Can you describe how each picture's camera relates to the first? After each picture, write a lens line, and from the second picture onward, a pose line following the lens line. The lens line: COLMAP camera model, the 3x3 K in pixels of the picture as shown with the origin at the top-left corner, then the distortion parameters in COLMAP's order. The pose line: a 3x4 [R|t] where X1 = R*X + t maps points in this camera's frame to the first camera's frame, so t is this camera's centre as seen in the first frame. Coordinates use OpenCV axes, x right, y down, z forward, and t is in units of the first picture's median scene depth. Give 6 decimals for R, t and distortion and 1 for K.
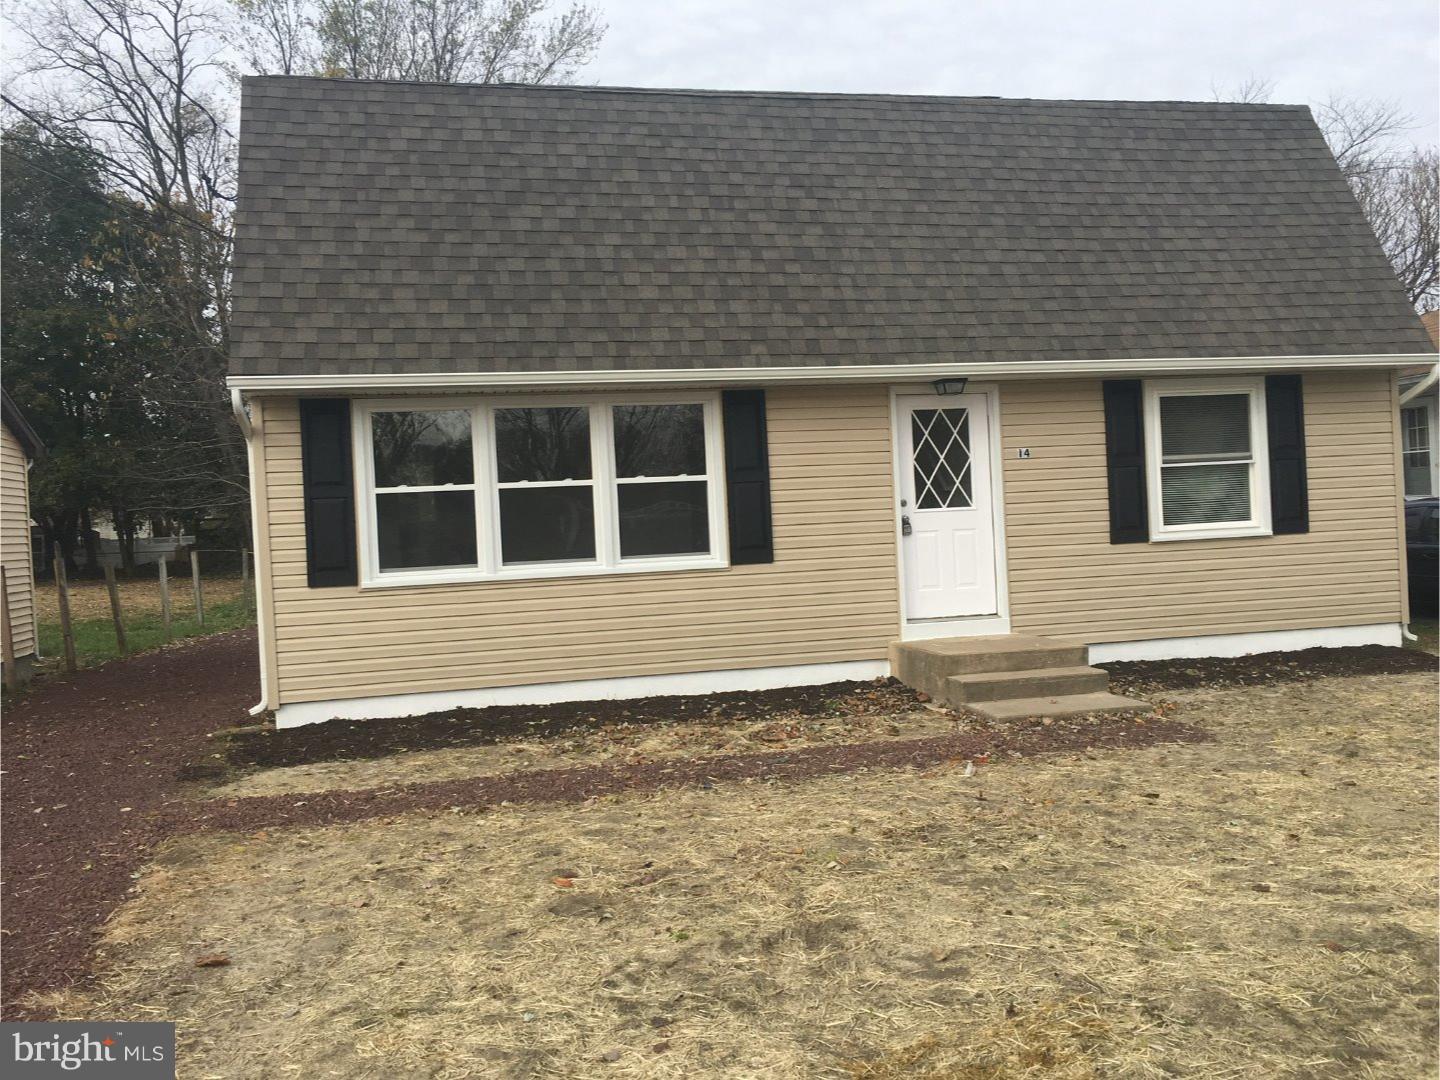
lens RADIAL K [[1226.1, 0, 721.1], [0, 1226.1, 537.6], [0, 0, 1]] dist [0.047585, -0.027480]
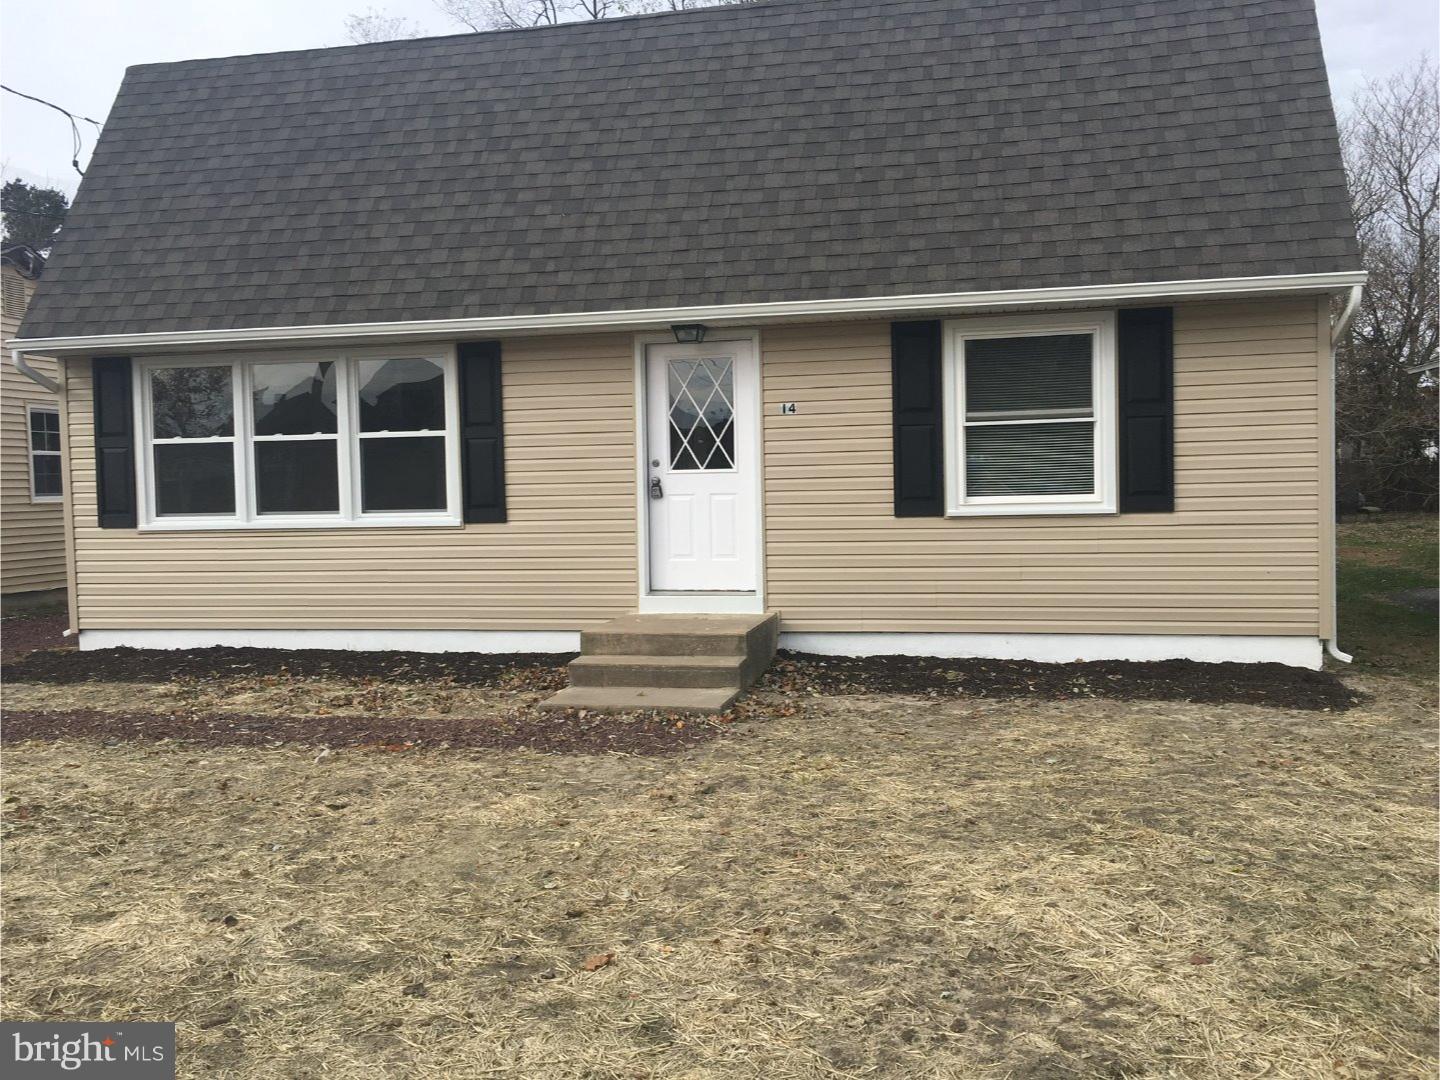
lens RADIAL K [[1226.1, 0, 722.6], [0, 1226.1, 540.4], [0, 0, 1]] dist [0.047585, -0.027480]
pose [[0.908987, 0.048119, -0.414038, 0.573819], [-0.026994, 0.998025, 0.056727, -0.023948], [0.415950, -0.040388, 0.908490, 0.189995]]
